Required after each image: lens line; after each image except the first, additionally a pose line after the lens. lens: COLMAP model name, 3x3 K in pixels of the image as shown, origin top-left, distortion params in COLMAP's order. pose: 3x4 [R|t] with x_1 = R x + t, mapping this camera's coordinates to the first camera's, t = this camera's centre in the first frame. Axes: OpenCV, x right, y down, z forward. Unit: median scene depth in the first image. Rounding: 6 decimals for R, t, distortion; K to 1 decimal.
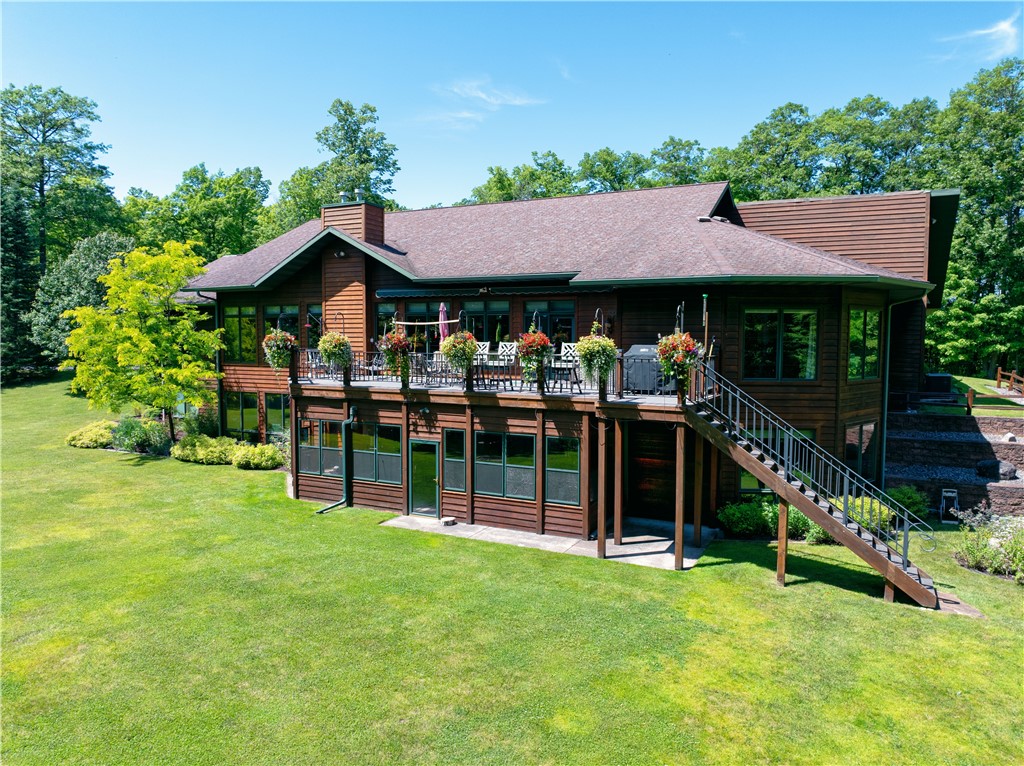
lens RADIAL K [[710.7, 0, 513.4], [0, 710.7, 382.6], [0, 0, 1]] dist [-0.035396, 0.000376]
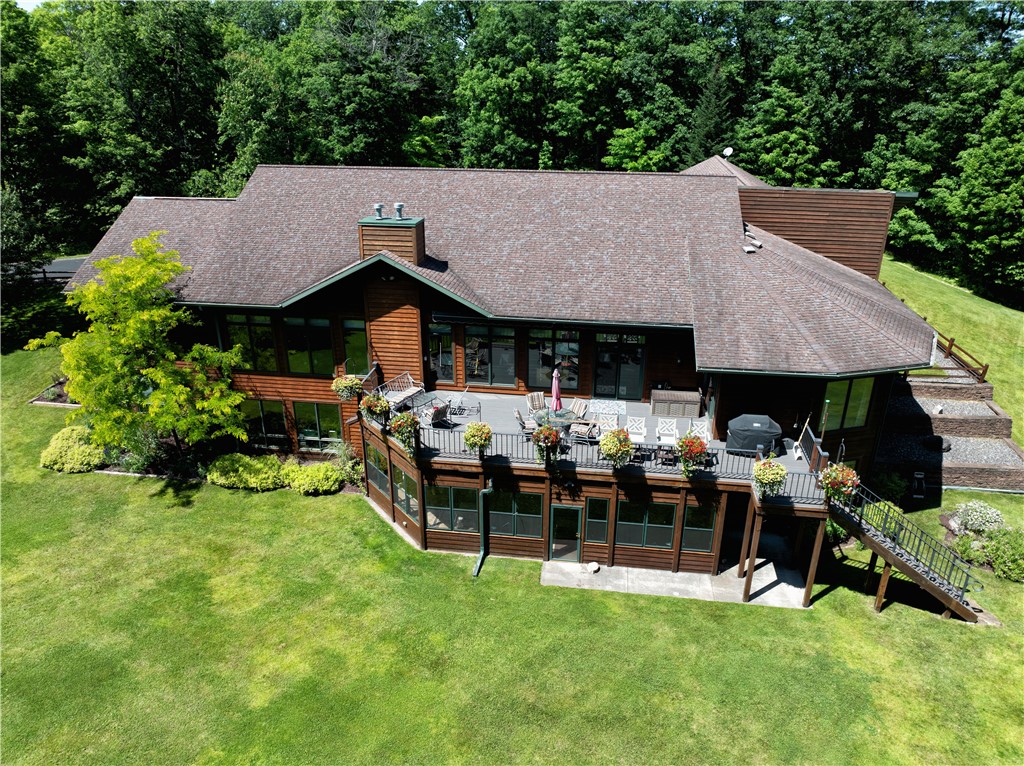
lens RADIAL K [[710.7, 0, 515.2], [0, 710.7, 380.5], [0, 0, 1]] dist [-0.035396, 0.000376]
pose [[0.947290, -0.126279, 0.294441, -0.528954], [0.022942, 0.943422, 0.330800, -0.502544], [-0.319556, -0.306609, 0.896591, 0.061761]]
